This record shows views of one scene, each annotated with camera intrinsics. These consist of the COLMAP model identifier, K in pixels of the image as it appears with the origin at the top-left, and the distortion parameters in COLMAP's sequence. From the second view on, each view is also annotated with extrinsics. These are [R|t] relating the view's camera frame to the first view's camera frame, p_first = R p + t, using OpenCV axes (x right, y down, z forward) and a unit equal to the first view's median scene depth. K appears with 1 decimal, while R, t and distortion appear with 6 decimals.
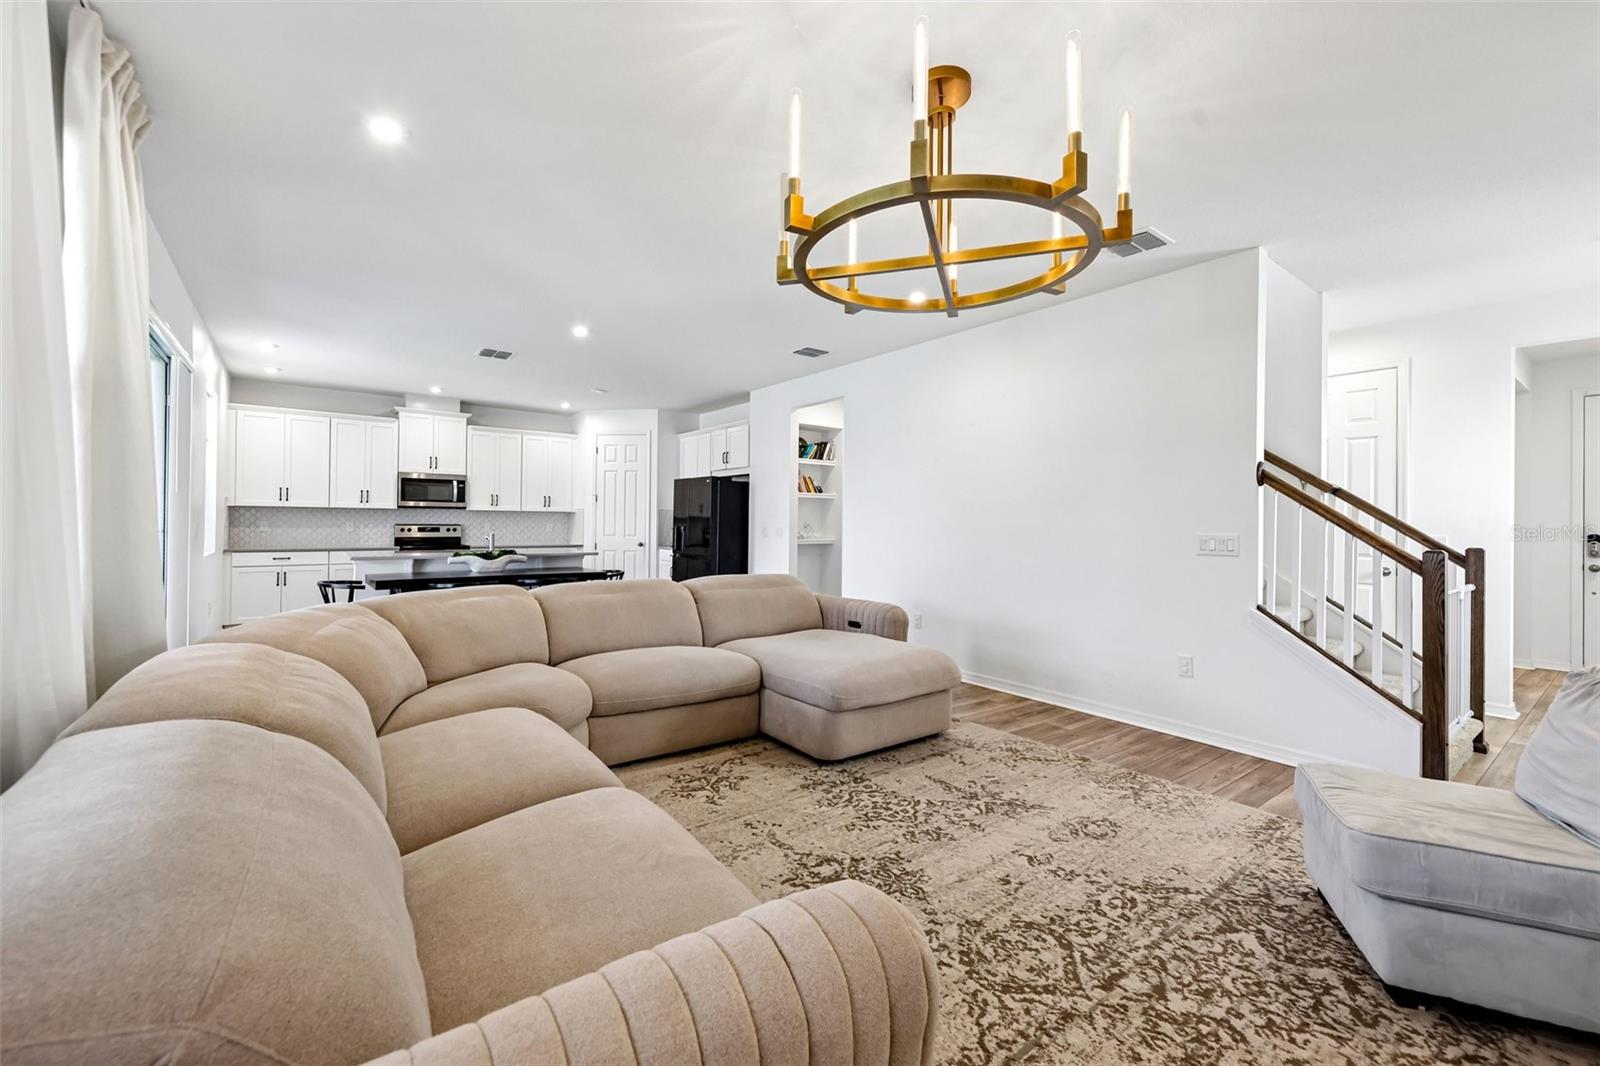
lens RADIAL K [[649.0, 0, 807.2], [0, 649.0, 518.7], [0, 0, 1]] dist [0.007702, -0.000086]
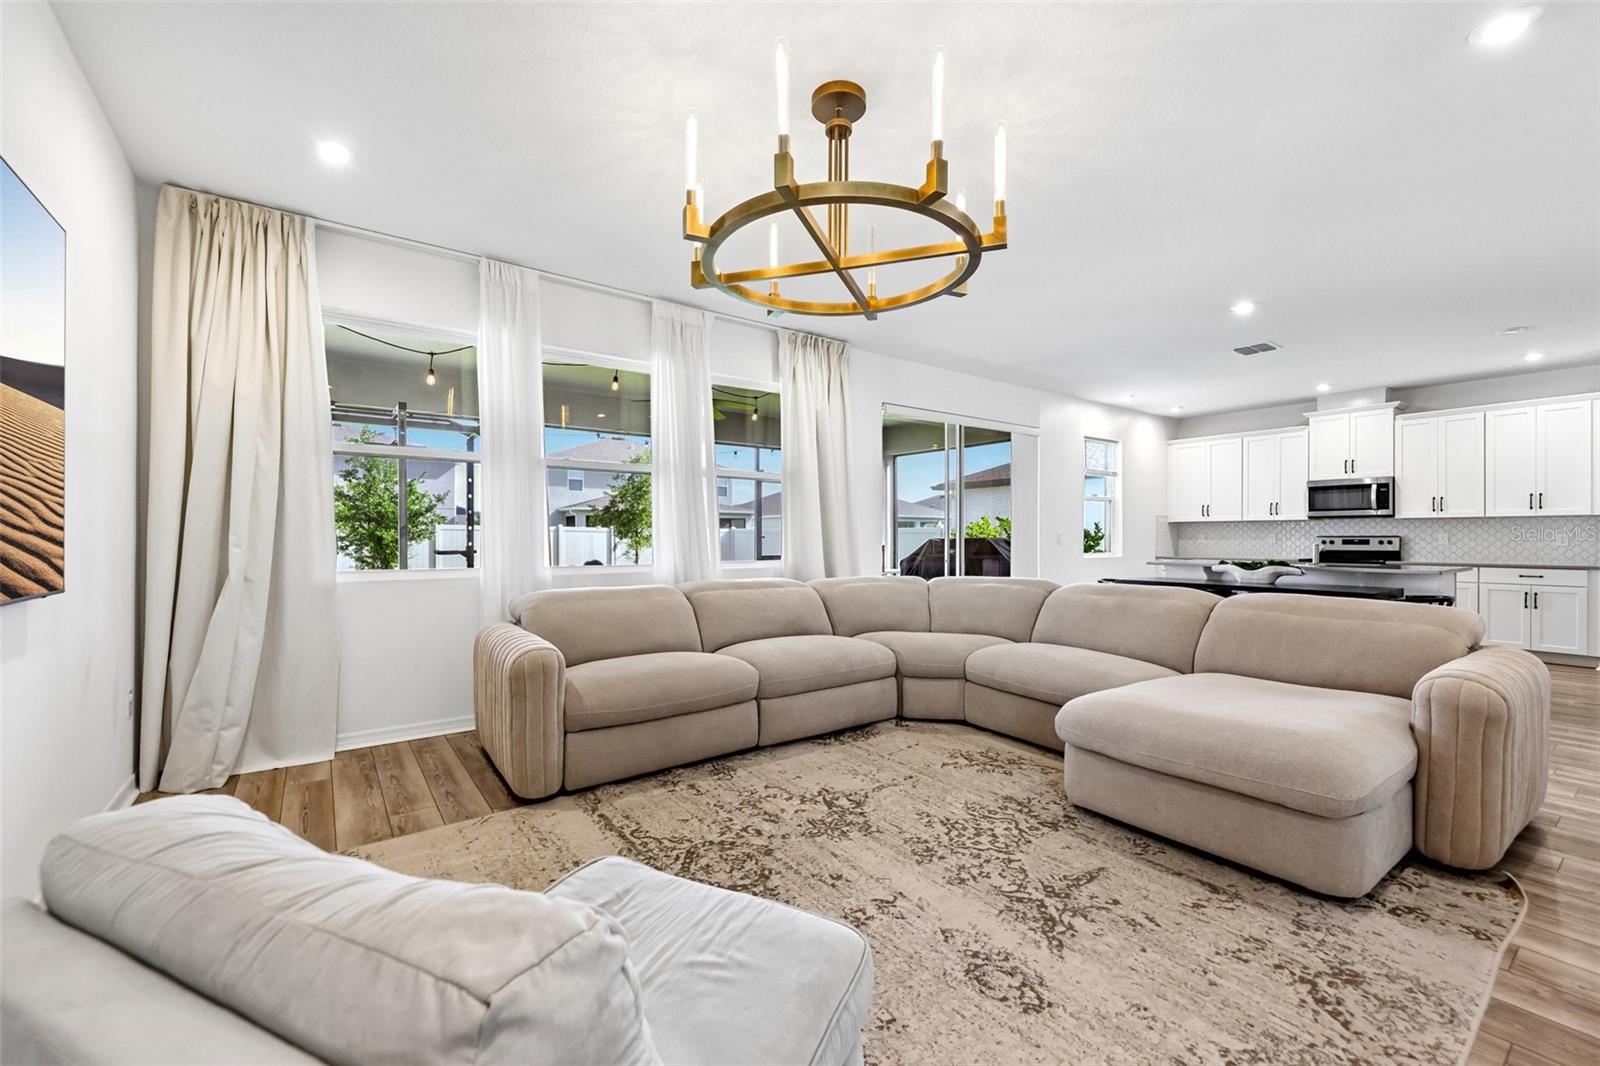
lens RADIAL K [[663.8, 0, 788.7], [0, 663.8, 534.5], [0, 0, 1]] dist [0.011577, -0.004088]
pose [[-0.033959, -0.014694, -0.999315, 0.773204], [0.004815, 0.999878, -0.014866, 0.035654], [0.999412, -0.005317, -0.033884, 0.571417]]
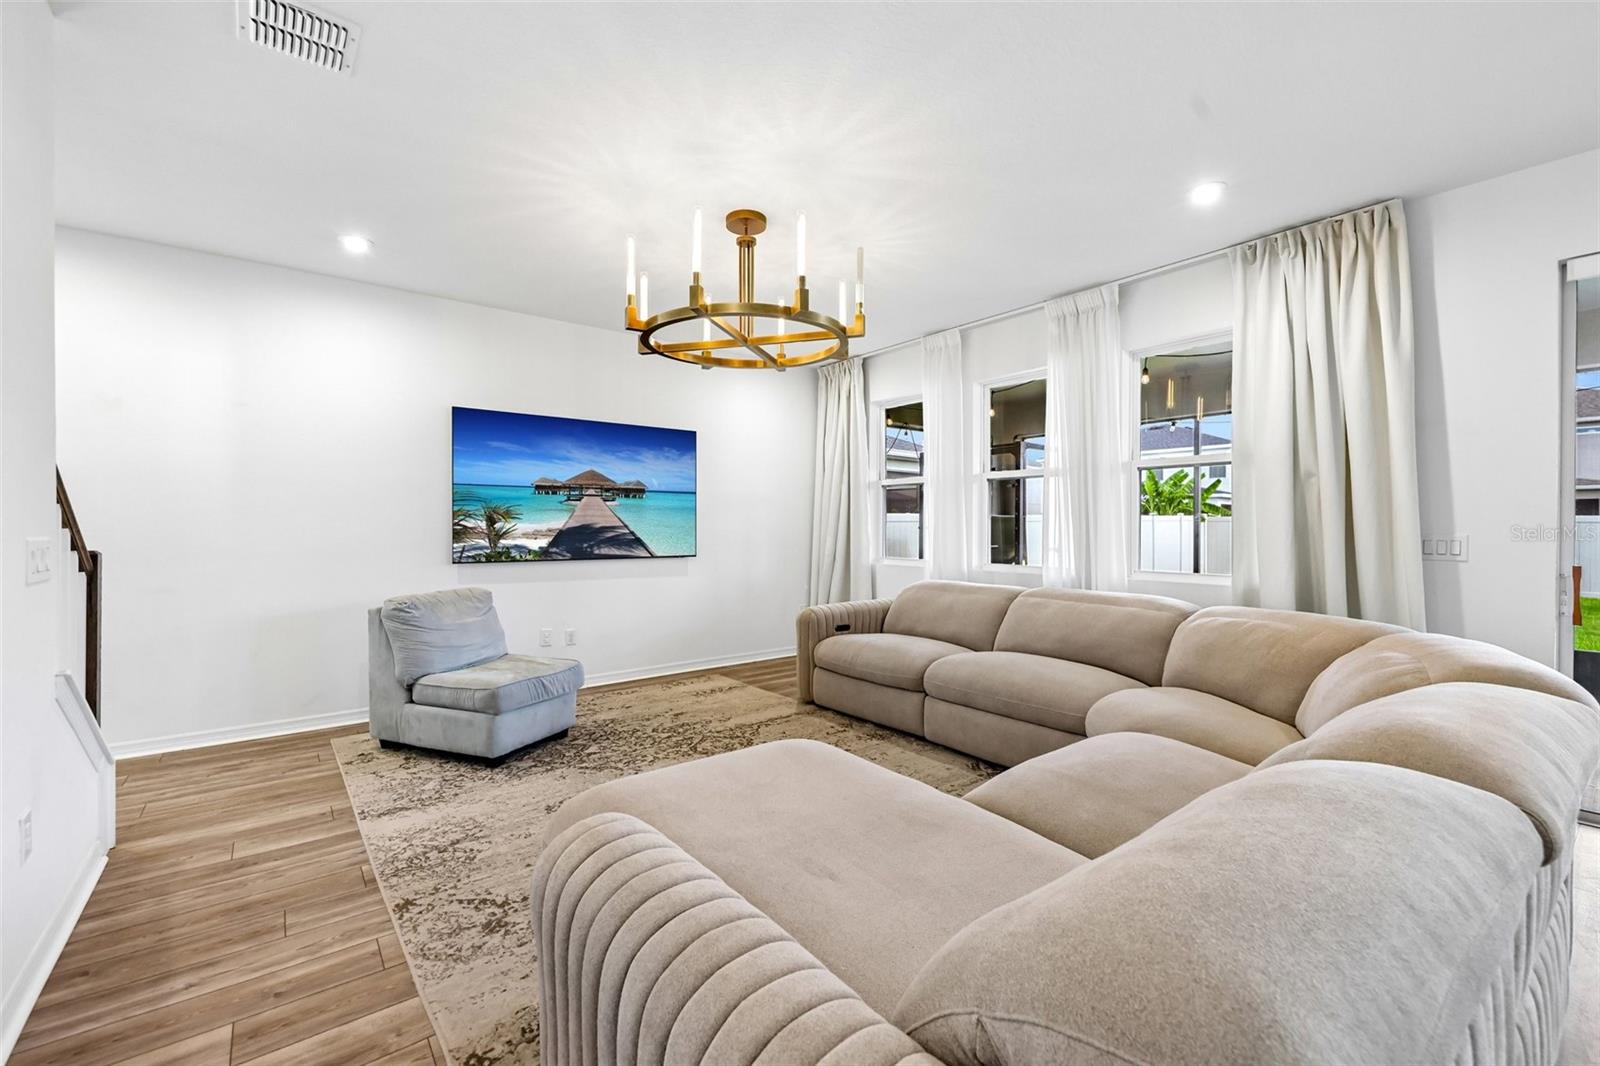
lens RADIAL K [[663.8, 0, 788.7], [0, 663.8, 534.5], [0, 0, 1]] dist [0.011577, -0.004088]
pose [[-0.999904, -0.011761, 0.007331, 0.056882], [-0.011725, 0.999920, 0.004829, 0.010421], [-0.007388, 0.004742, -0.999961, 1.476613]]
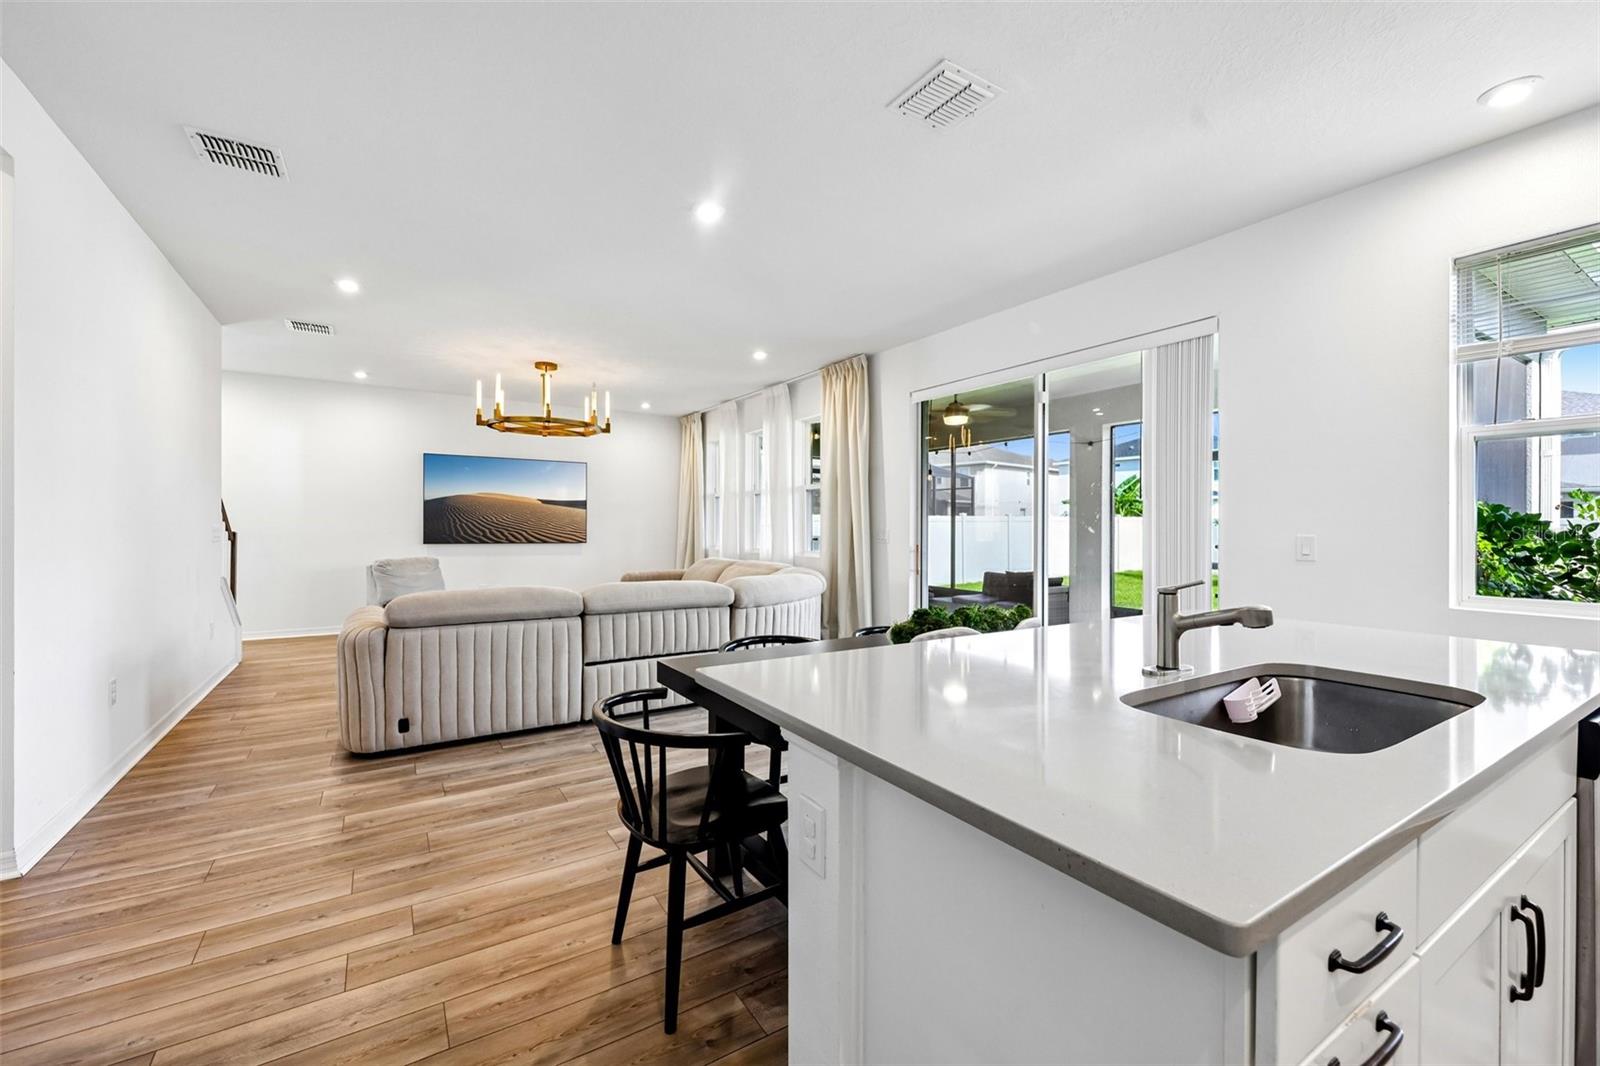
lens RADIAL K [[660.3, 0, 803.2], [0, 660.3, 527.8], [0, 0, 1]] dist [0.014131, -0.000138]
pose [[-0.995186, -0.017507, 0.096427, -0.676145], [-0.017753, 0.999841, -0.001691, 0.007910], [-0.096382, -0.003394, -0.995339, 2.195409]]
